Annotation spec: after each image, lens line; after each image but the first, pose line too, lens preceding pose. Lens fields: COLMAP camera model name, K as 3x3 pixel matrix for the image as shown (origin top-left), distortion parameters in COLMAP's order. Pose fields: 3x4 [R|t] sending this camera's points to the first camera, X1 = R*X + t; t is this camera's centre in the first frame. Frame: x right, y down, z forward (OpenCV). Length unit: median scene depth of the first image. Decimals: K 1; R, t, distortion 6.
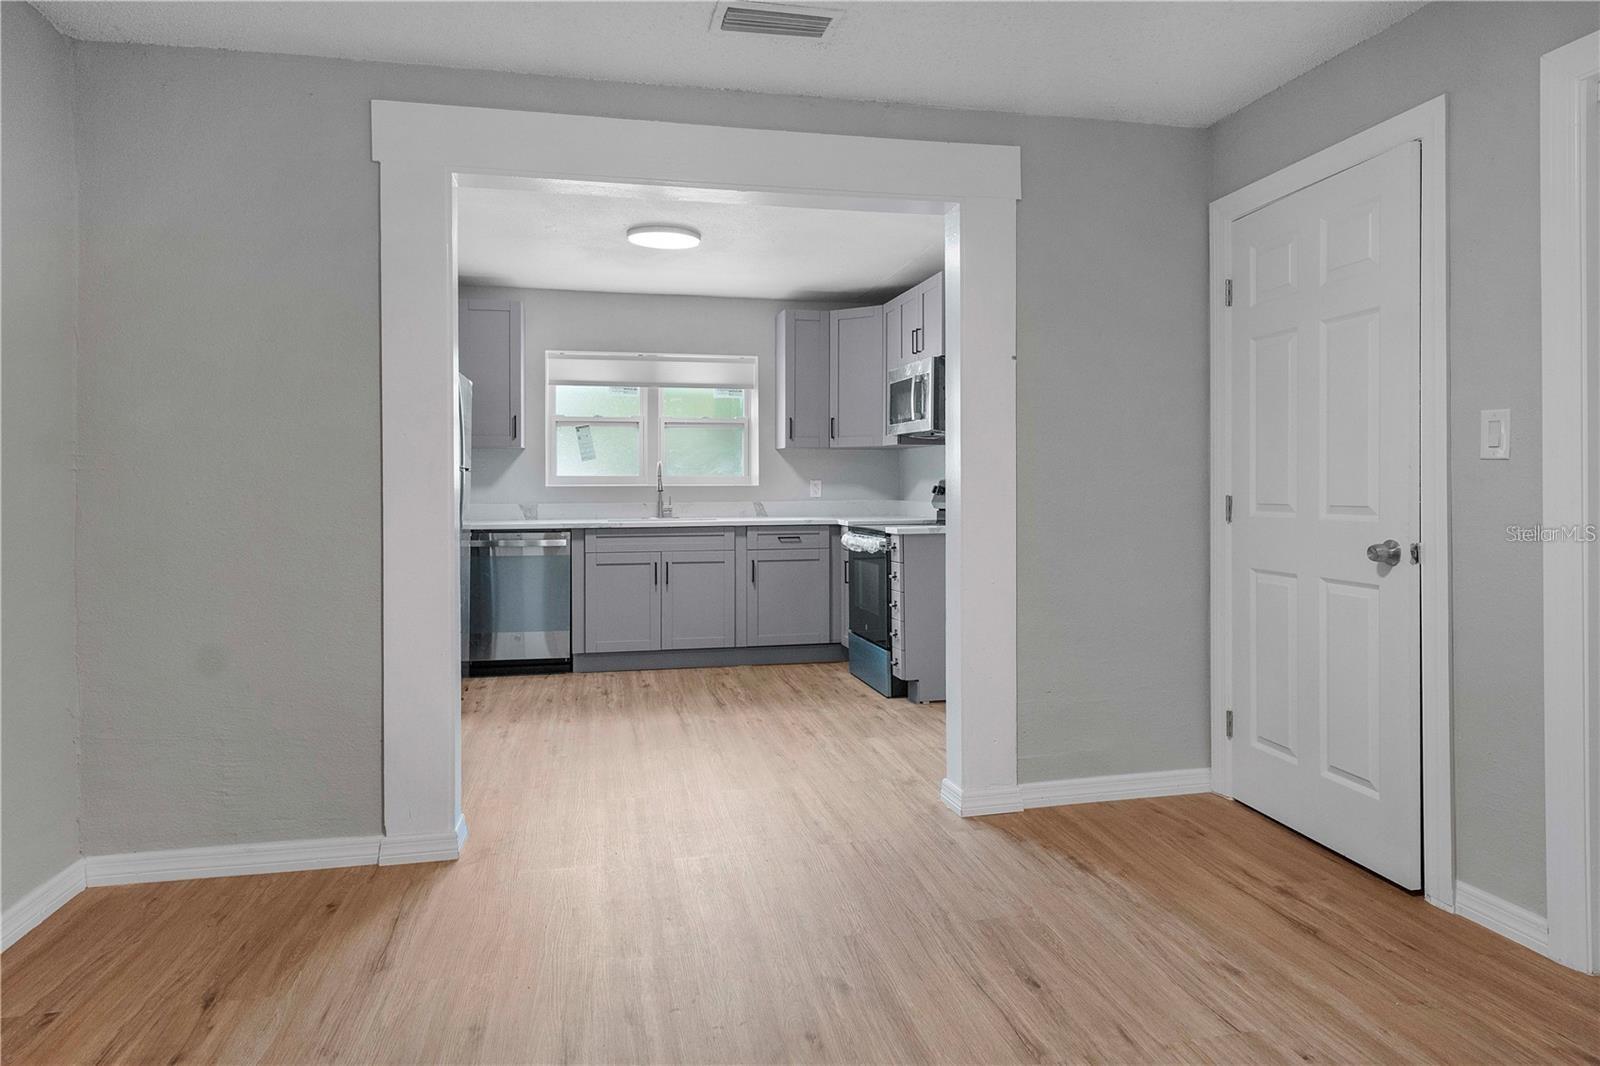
lens RADIAL K [[969.3, 0, 800.0], [0, 969.3, 533.0], [0, 0, 1]] dist [-0.016174, -0.000421]
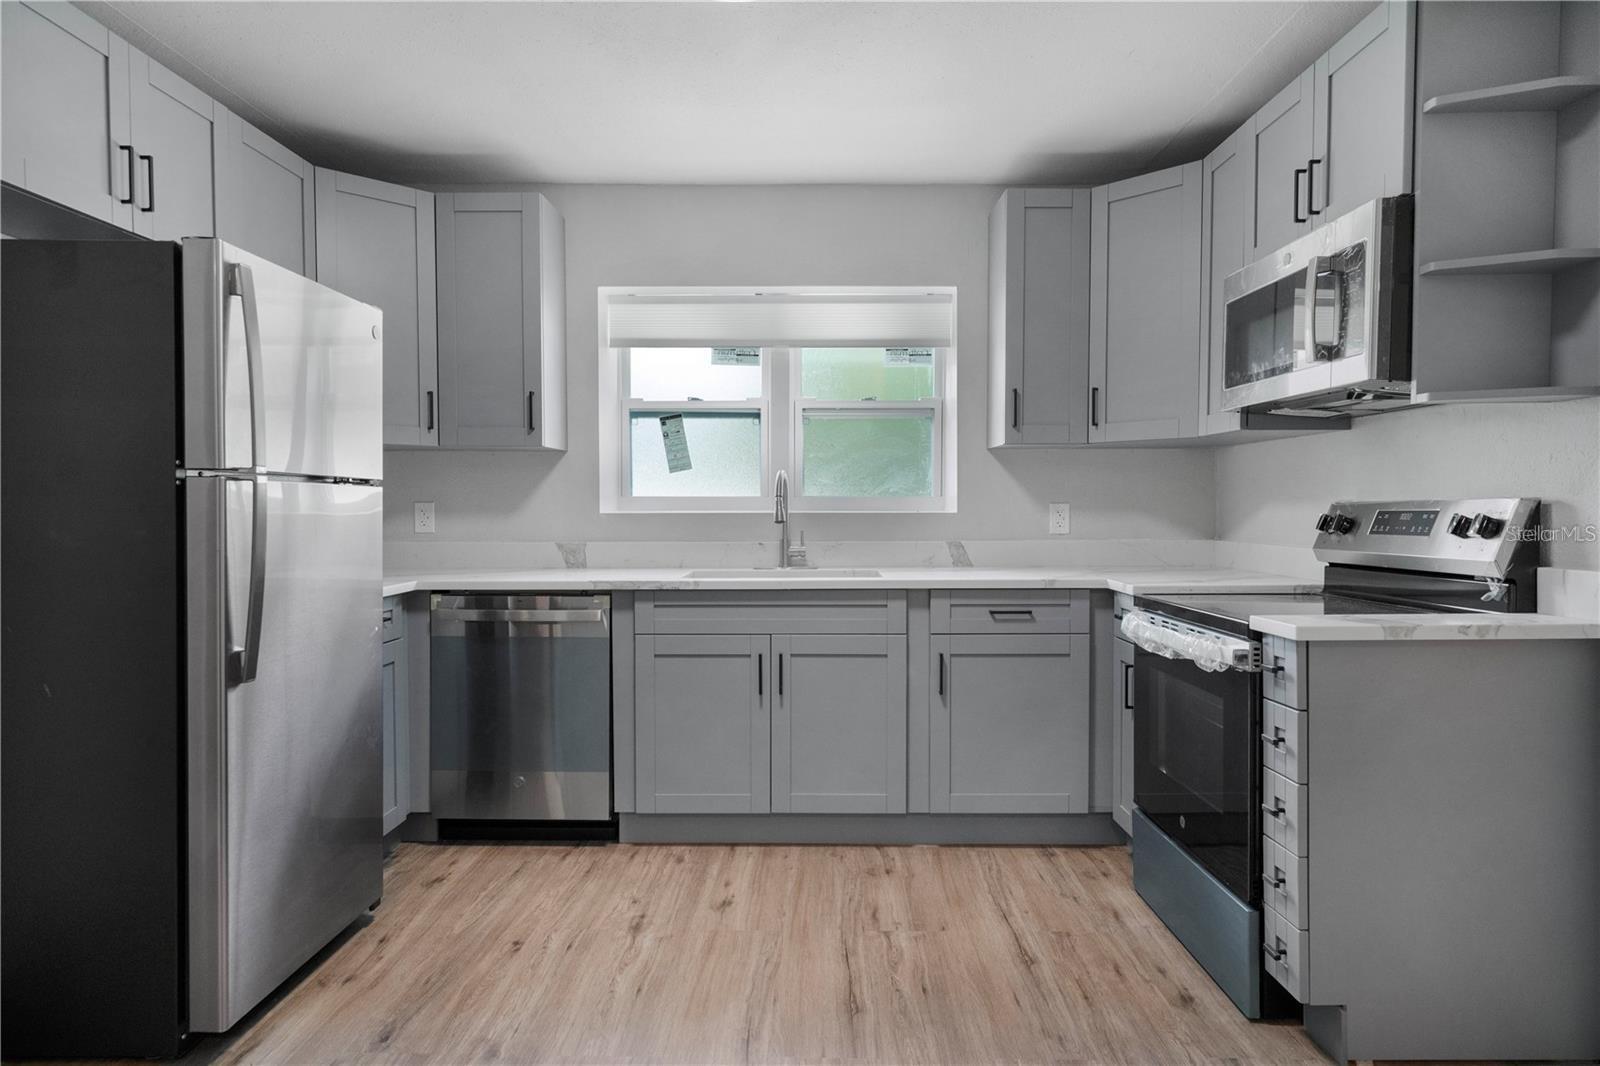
lens RADIAL K [[969.3, 0, 800.0], [0, 969.3, 533.0], [0, 0, 1]] dist [-0.016174, -0.000421]
pose [[0.975977, 0.006753, -0.217767, -0.008880], [-0.011818, 0.999689, -0.021966, -0.025052], [0.217551, 0.024012, 0.975754, 0.457290]]
